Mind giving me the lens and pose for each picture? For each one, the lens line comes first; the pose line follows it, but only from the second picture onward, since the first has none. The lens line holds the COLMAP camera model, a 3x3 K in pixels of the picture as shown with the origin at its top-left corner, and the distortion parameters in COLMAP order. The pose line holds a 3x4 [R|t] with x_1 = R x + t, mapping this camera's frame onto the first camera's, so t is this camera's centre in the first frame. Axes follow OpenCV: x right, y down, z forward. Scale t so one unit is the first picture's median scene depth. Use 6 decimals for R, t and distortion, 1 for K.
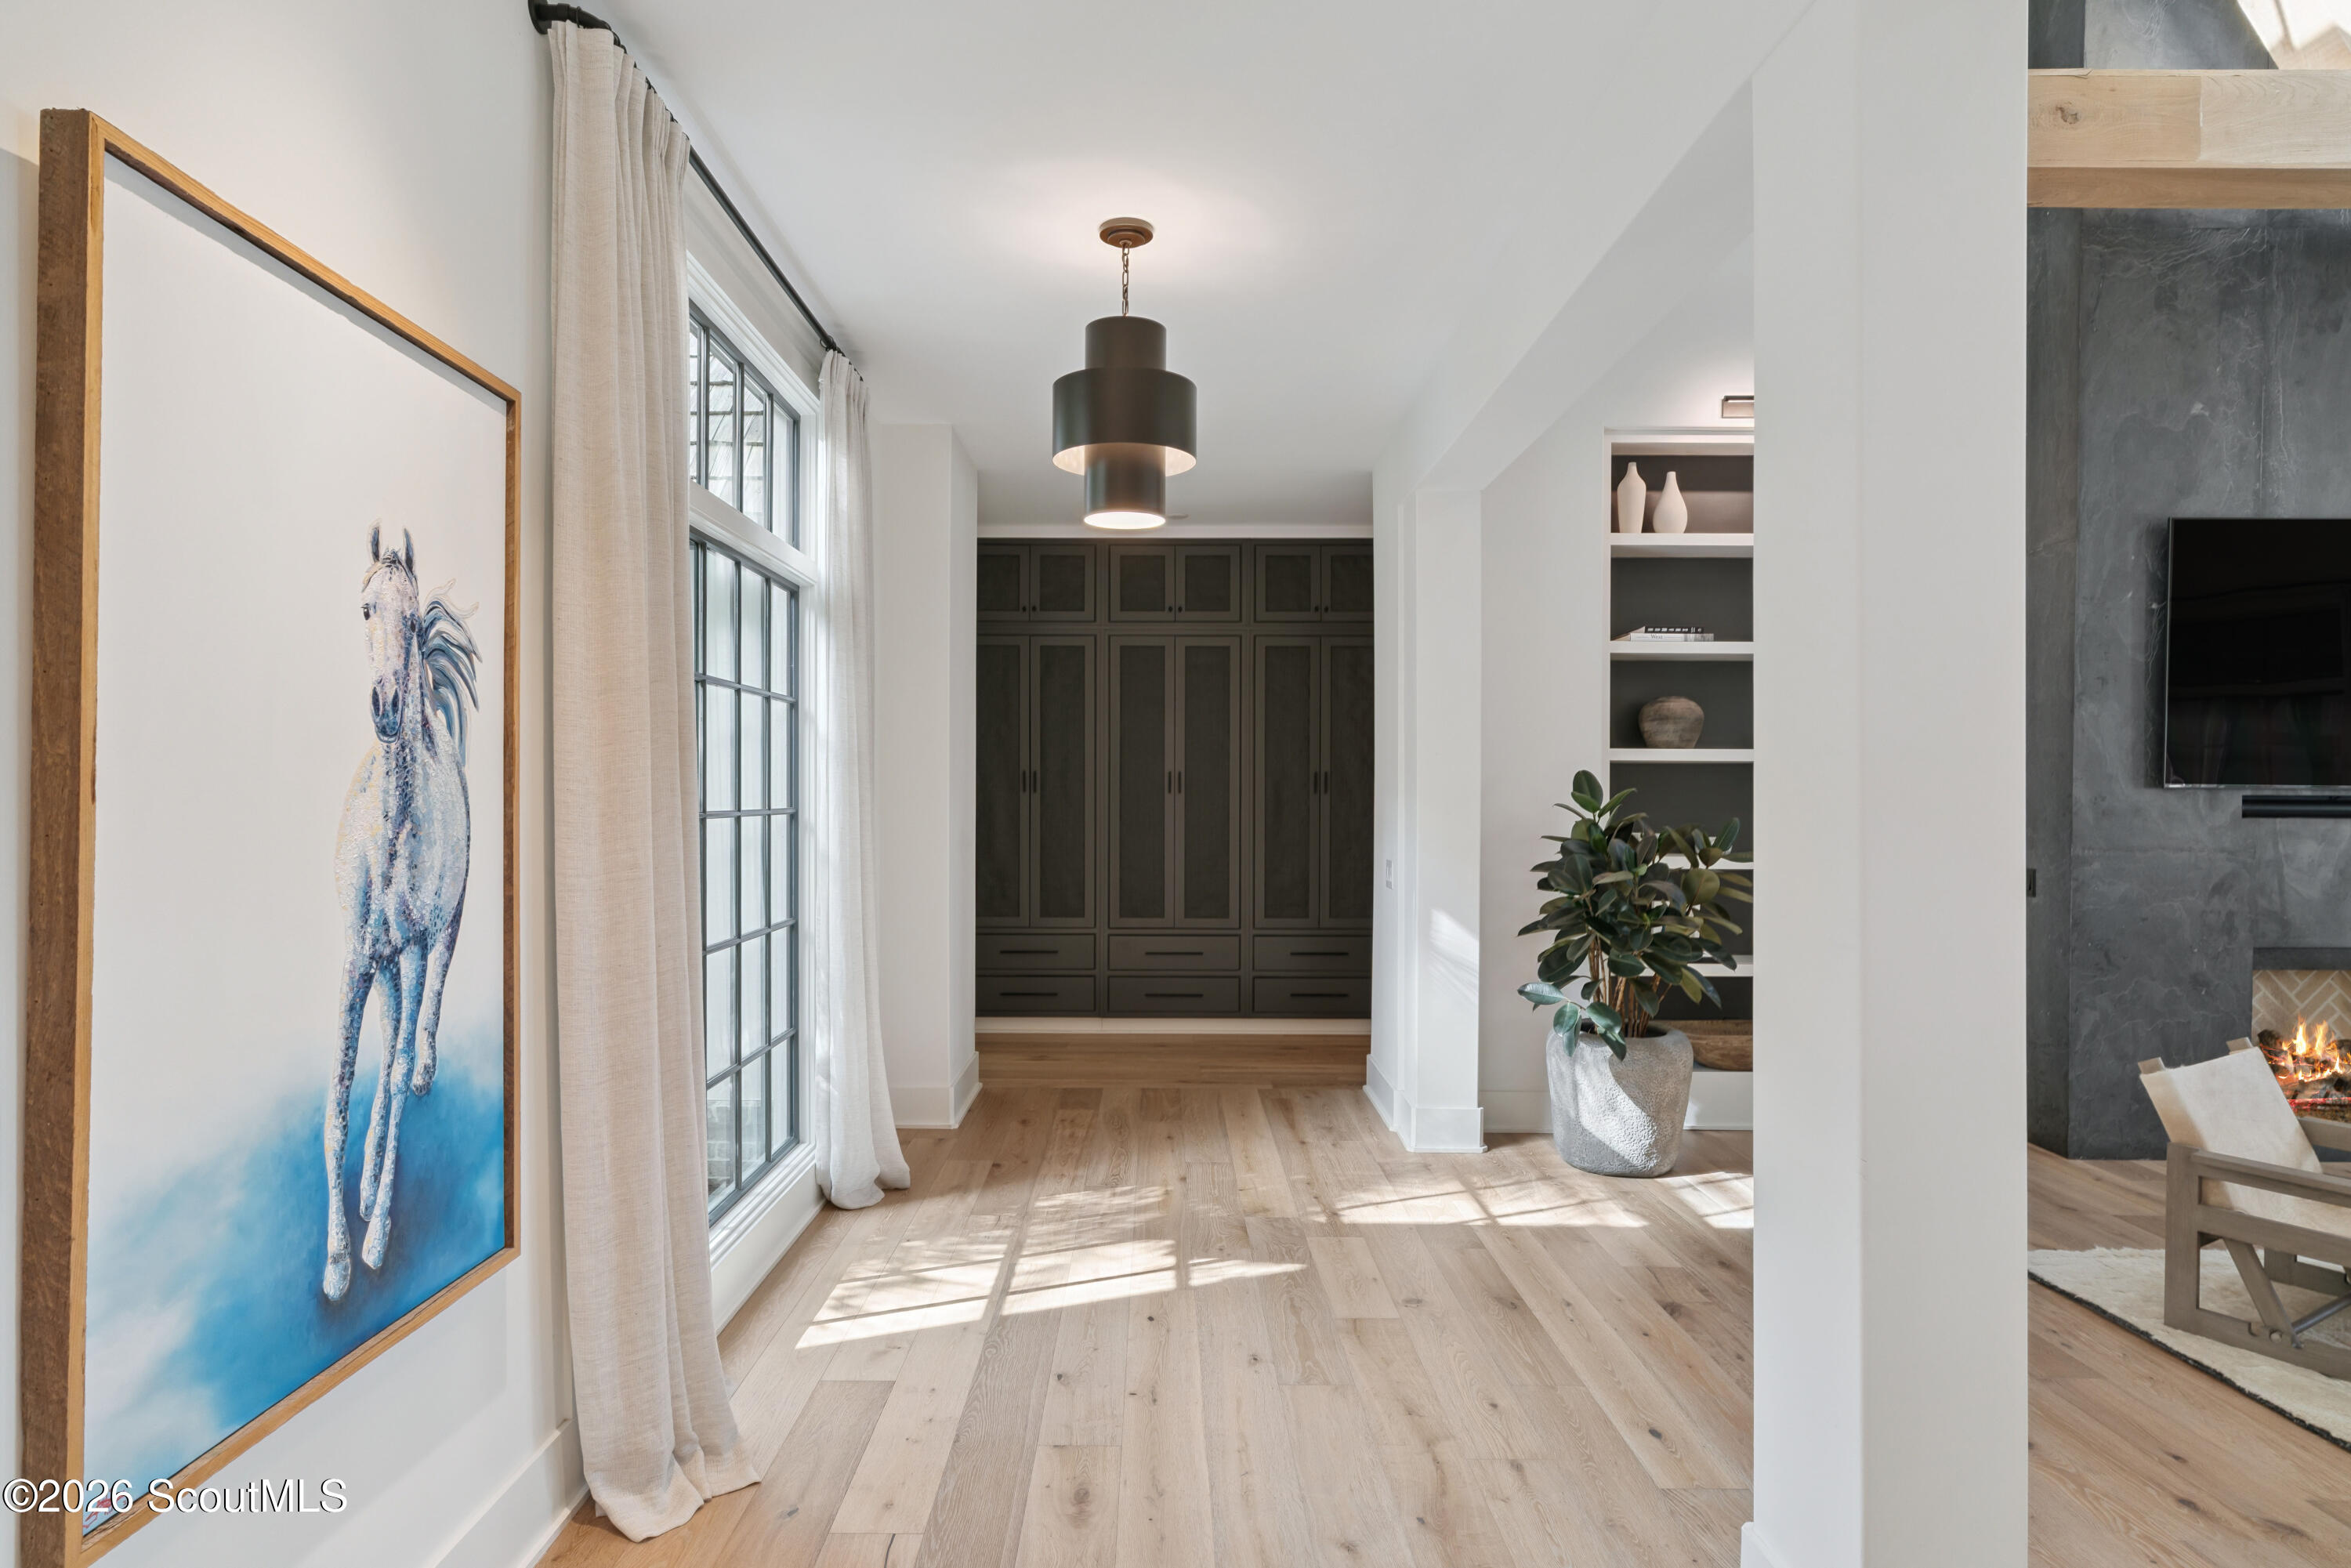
lens RADIAL K [[1279.3, 0, 1175.5], [0, 1279.3, 784.0], [0, 0, 1]] dist [-0.000017, -0.000405]
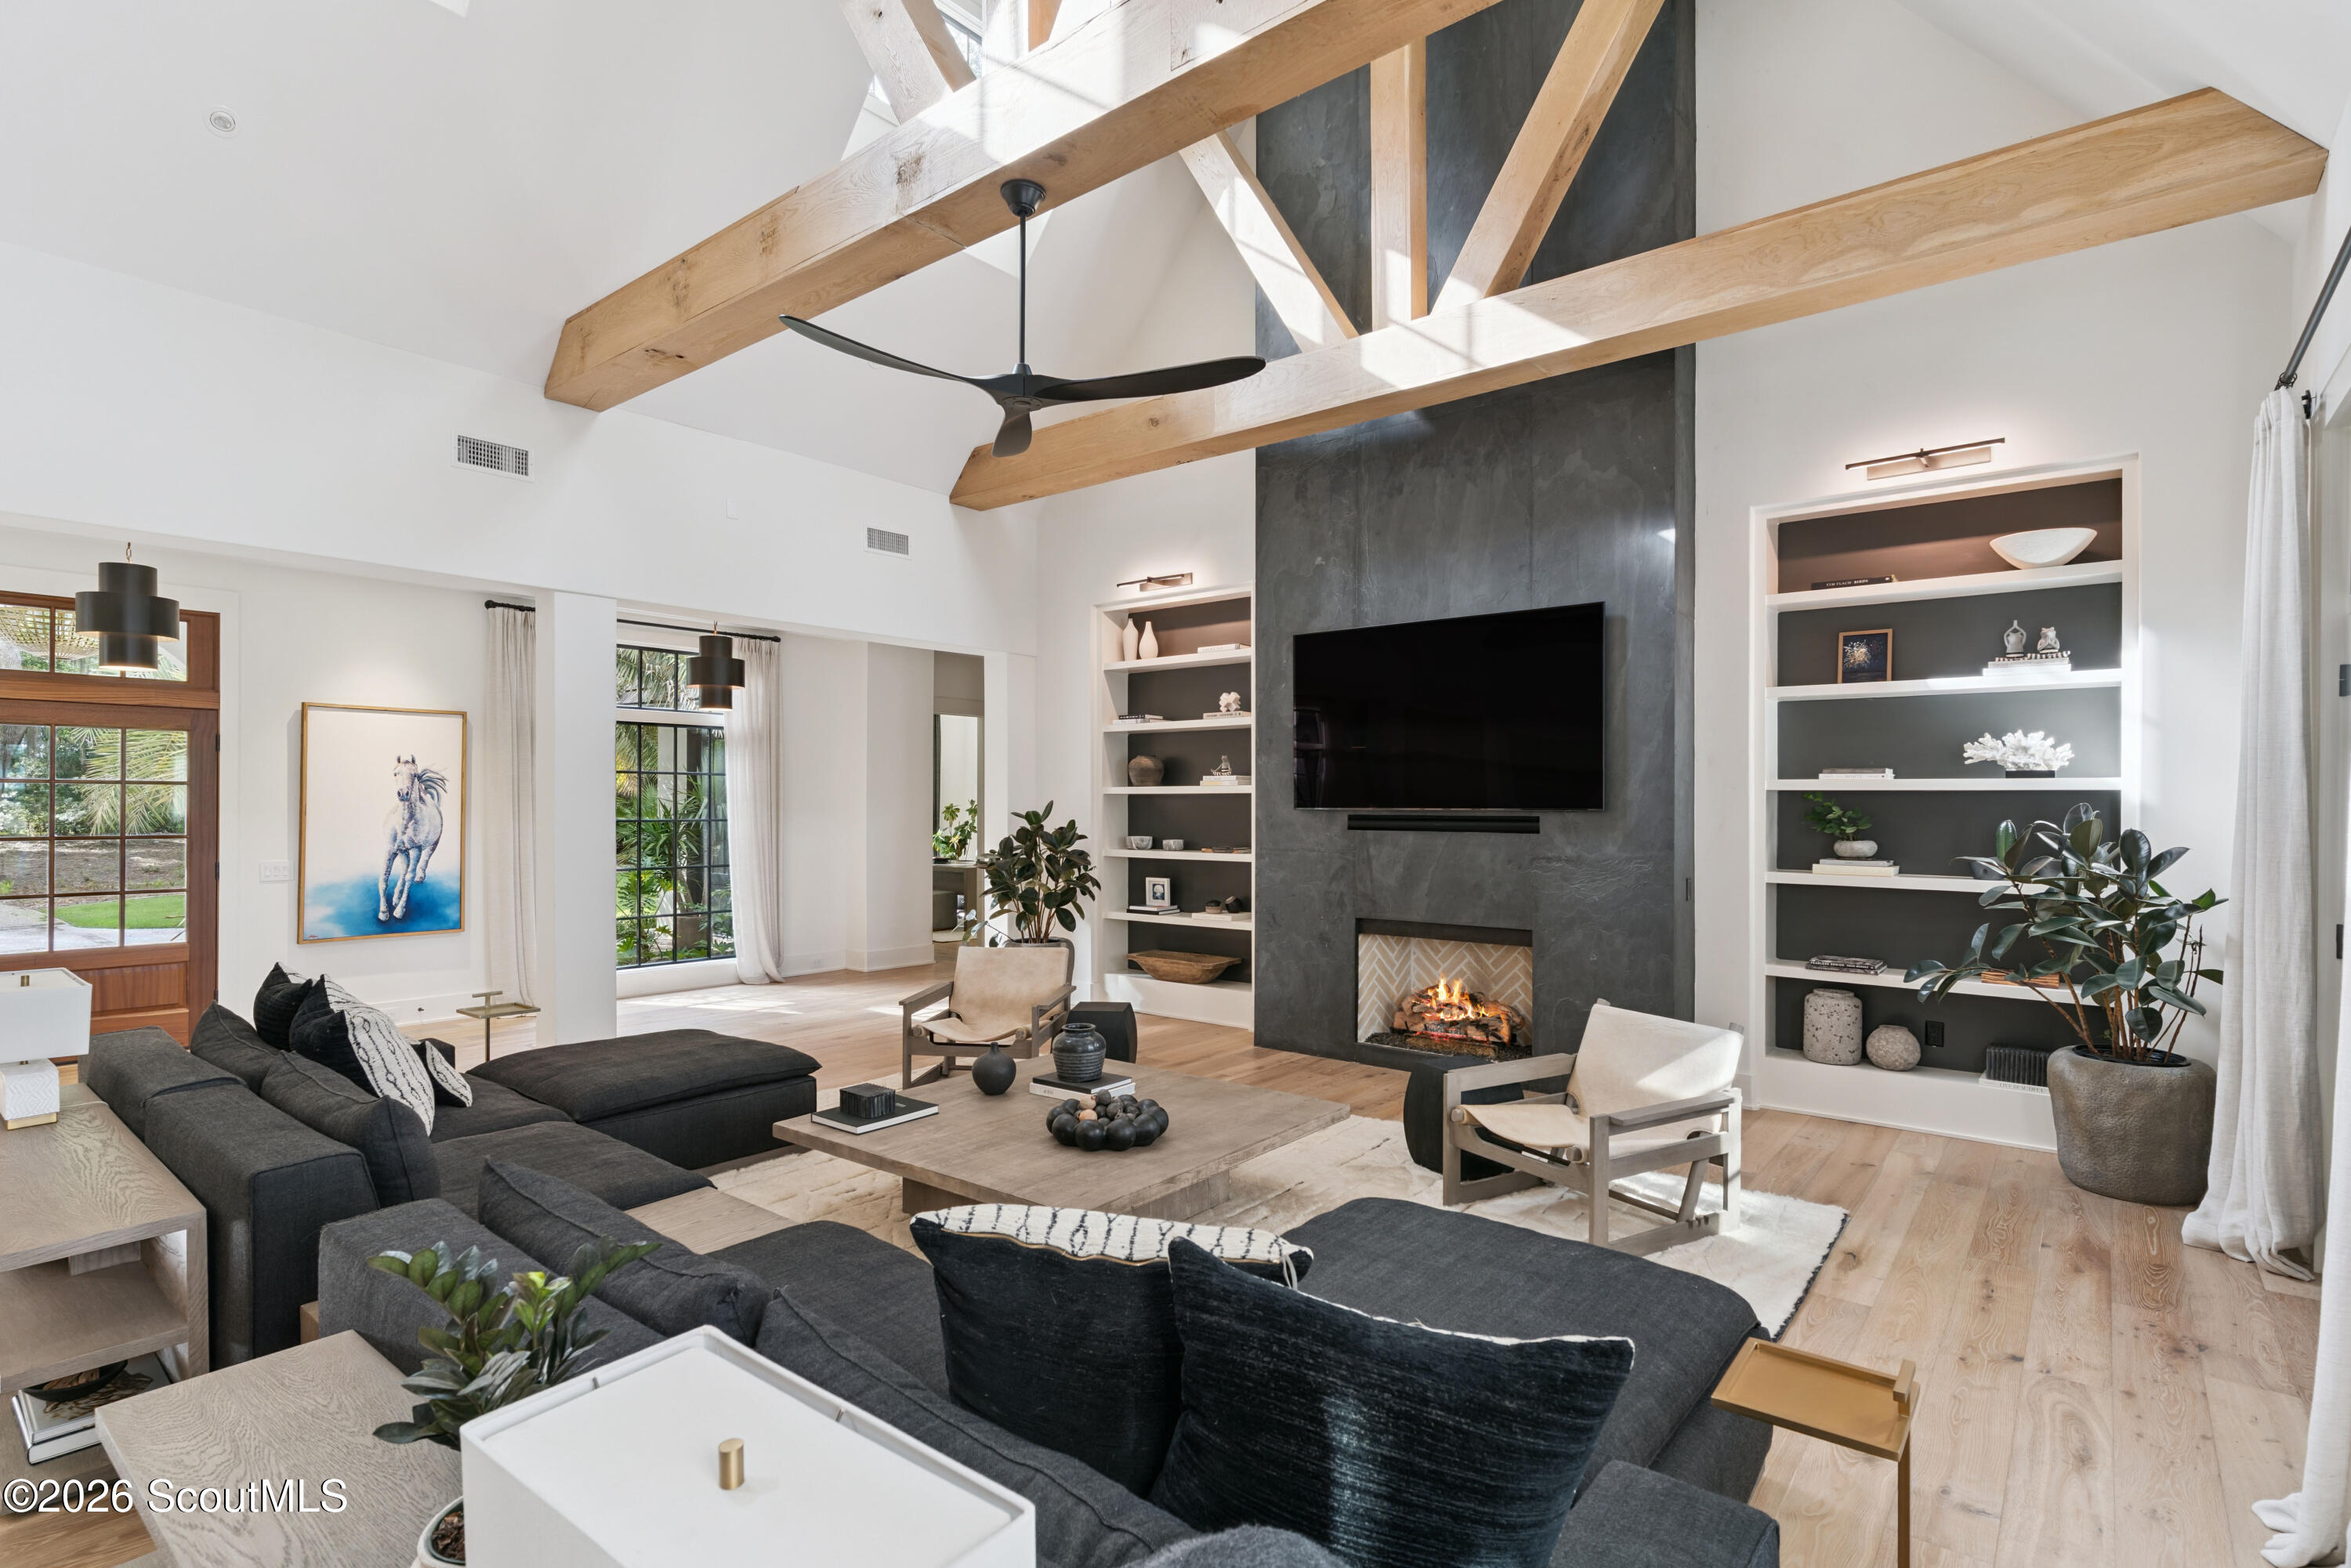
lens RADIAL K [[1141.2, 0, 1179.8], [0, 1141.2, 773.5], [0, 0, 1]] dist [0.001134, -0.000270]
pose [[0.778573, -0.020253, -0.627227, 1.517538], [0.005755, 0.999667, -0.025135, -0.006598], [0.627528, 0.015960, 0.778430, -0.157947]]
